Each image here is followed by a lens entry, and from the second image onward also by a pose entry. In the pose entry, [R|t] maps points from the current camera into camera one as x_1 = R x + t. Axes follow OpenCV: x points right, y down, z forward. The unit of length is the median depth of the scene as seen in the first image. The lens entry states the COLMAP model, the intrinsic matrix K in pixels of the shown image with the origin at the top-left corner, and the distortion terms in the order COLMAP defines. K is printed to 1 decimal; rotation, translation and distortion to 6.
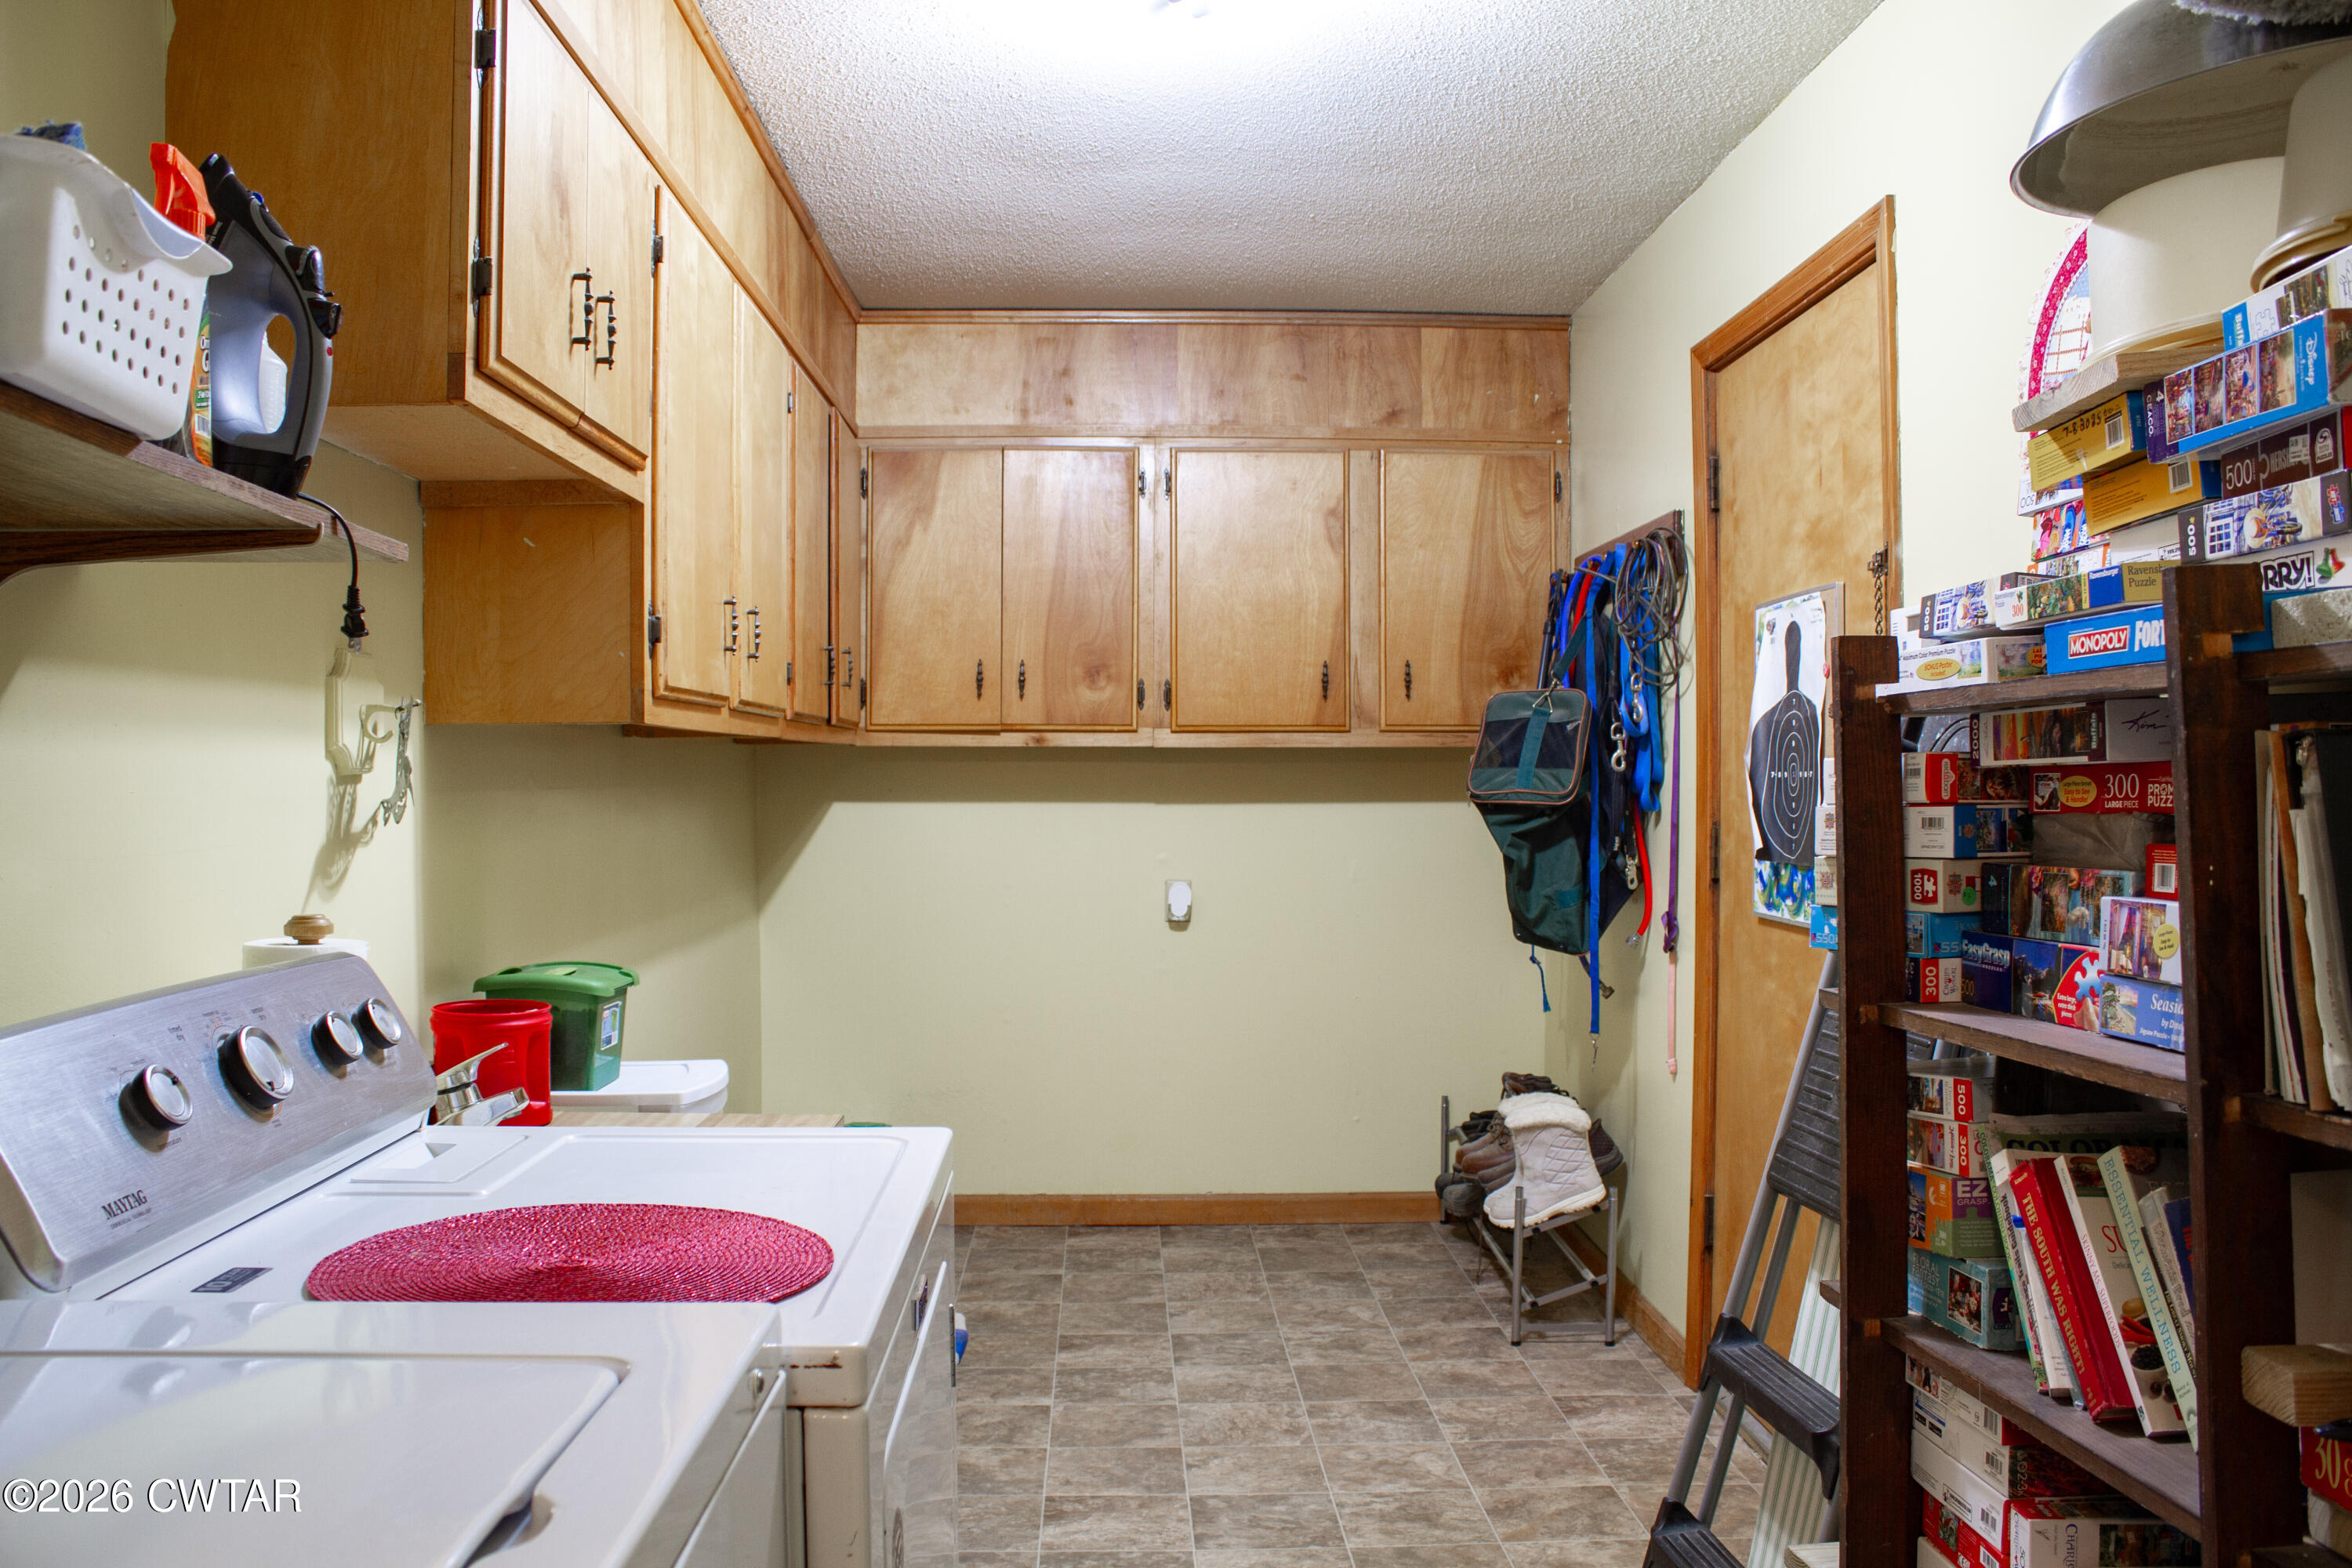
lens RADIAL K [[1928.0, 0, 1170.6], [0, 1928.0, 776.6], [0, 0, 1]] dist [-0.012759, -0.002147]
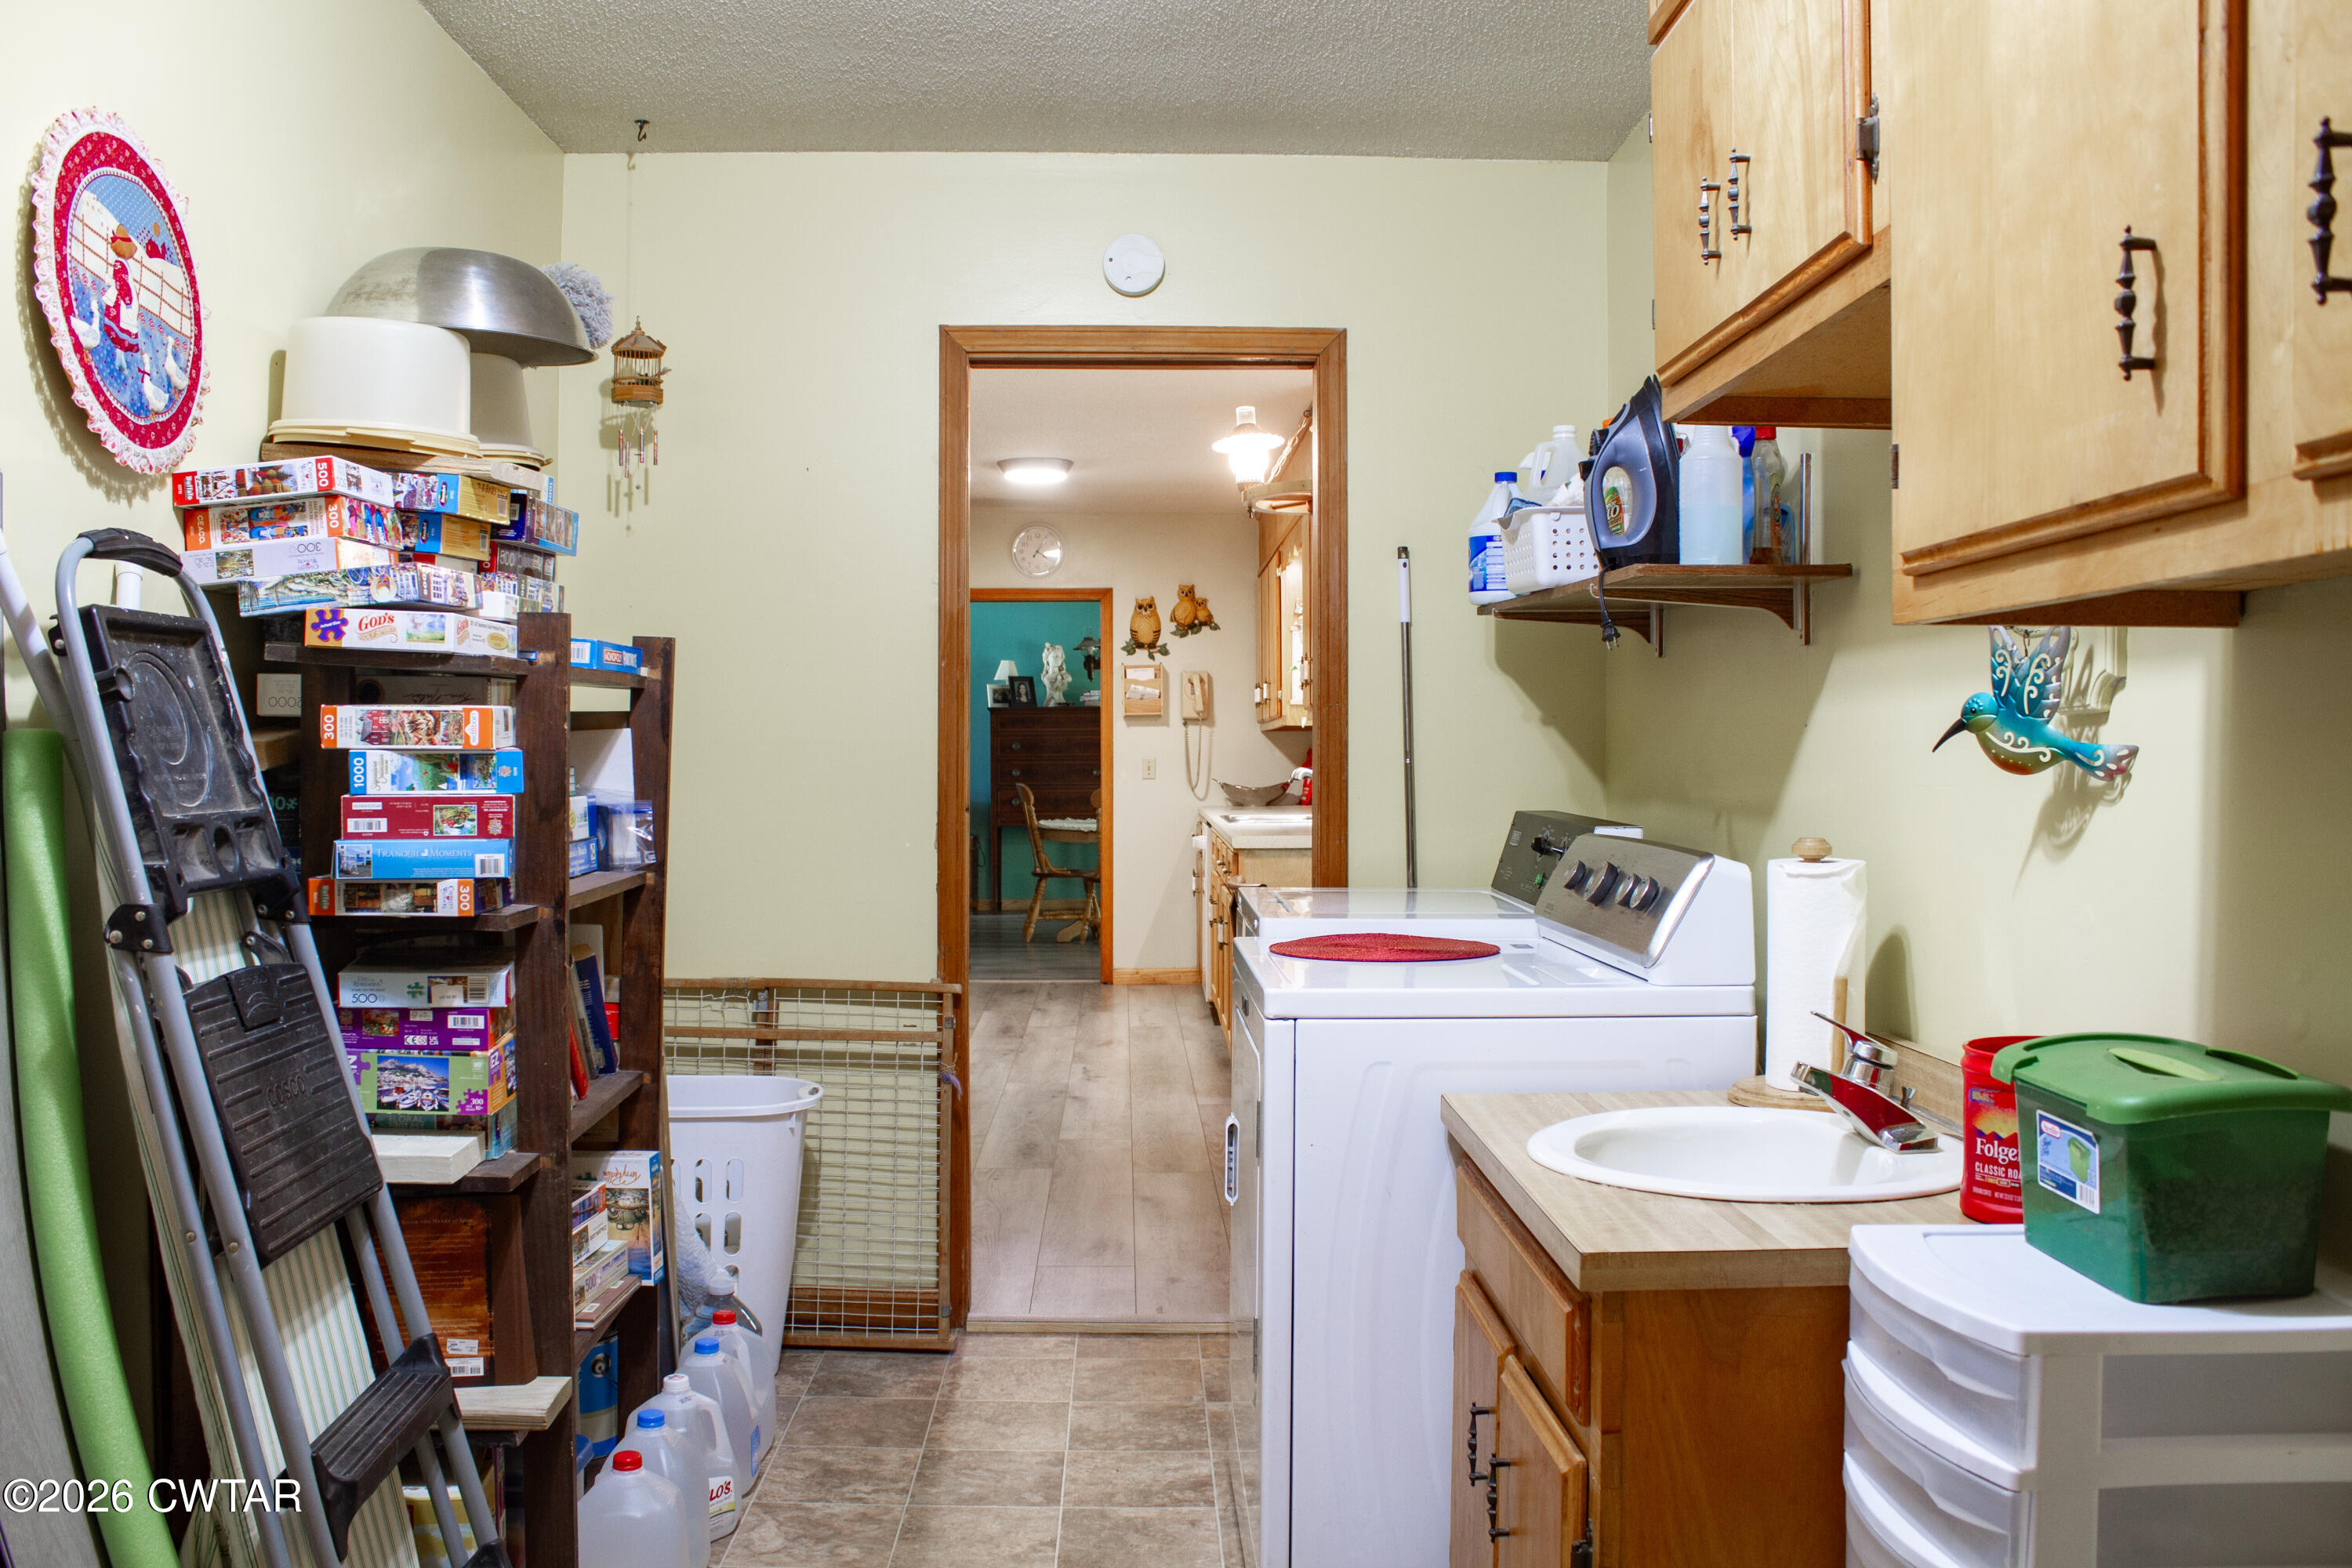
lens RADIAL K [[1928.0, 0, 1179.3], [0, 1928.0, 782.3], [0, 0, 1]] dist [-0.012759, -0.002147]
pose [[-0.999918, 0.009784, 0.008297, -0.058457], [0.009967, 0.999703, 0.022248, 0.006629], [-0.008077, 0.022329, -0.999718, 1.895956]]
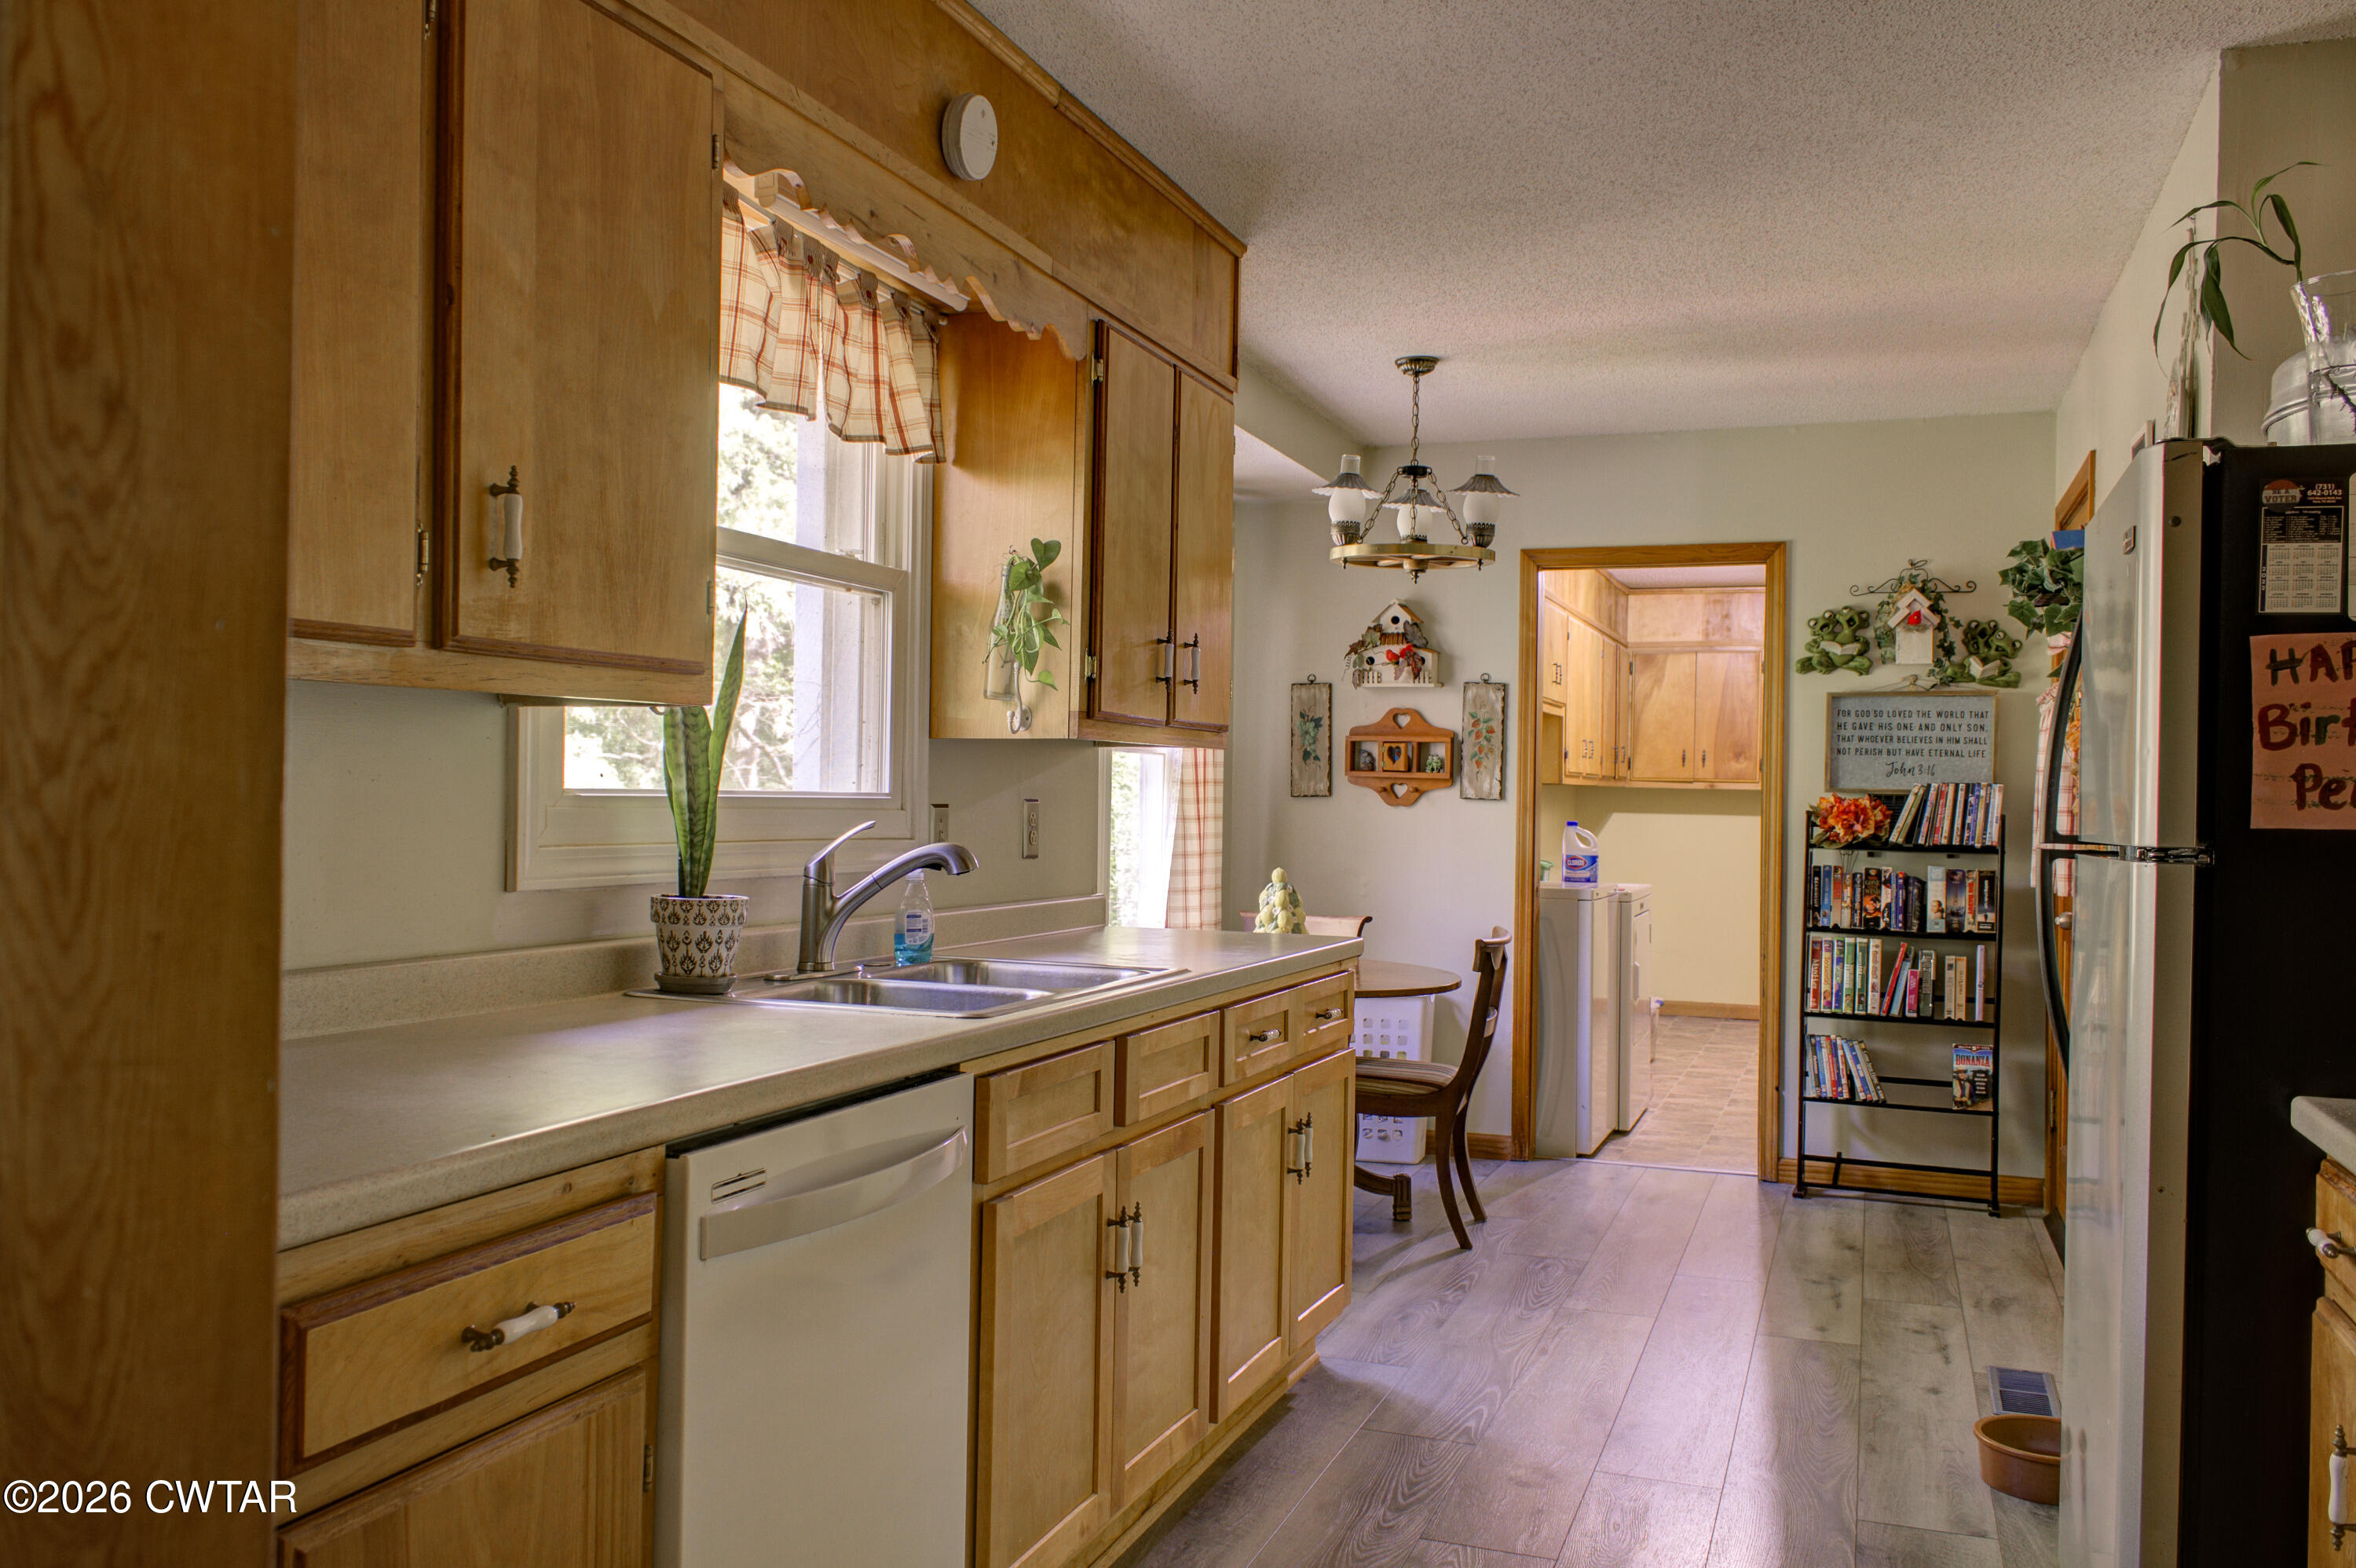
lens RADIAL K [[1931.0, 0, 1171.3], [0, 1931.0, 784.2], [0, 0, 1]] dist [-0.012759, -0.002147]
pose [[0.924439, 0.012125, -0.381137, 0.198203], [-0.016547, 0.999828, -0.008328, 0.007165], [0.380970, 0.014005, 0.924481, -1.242748]]
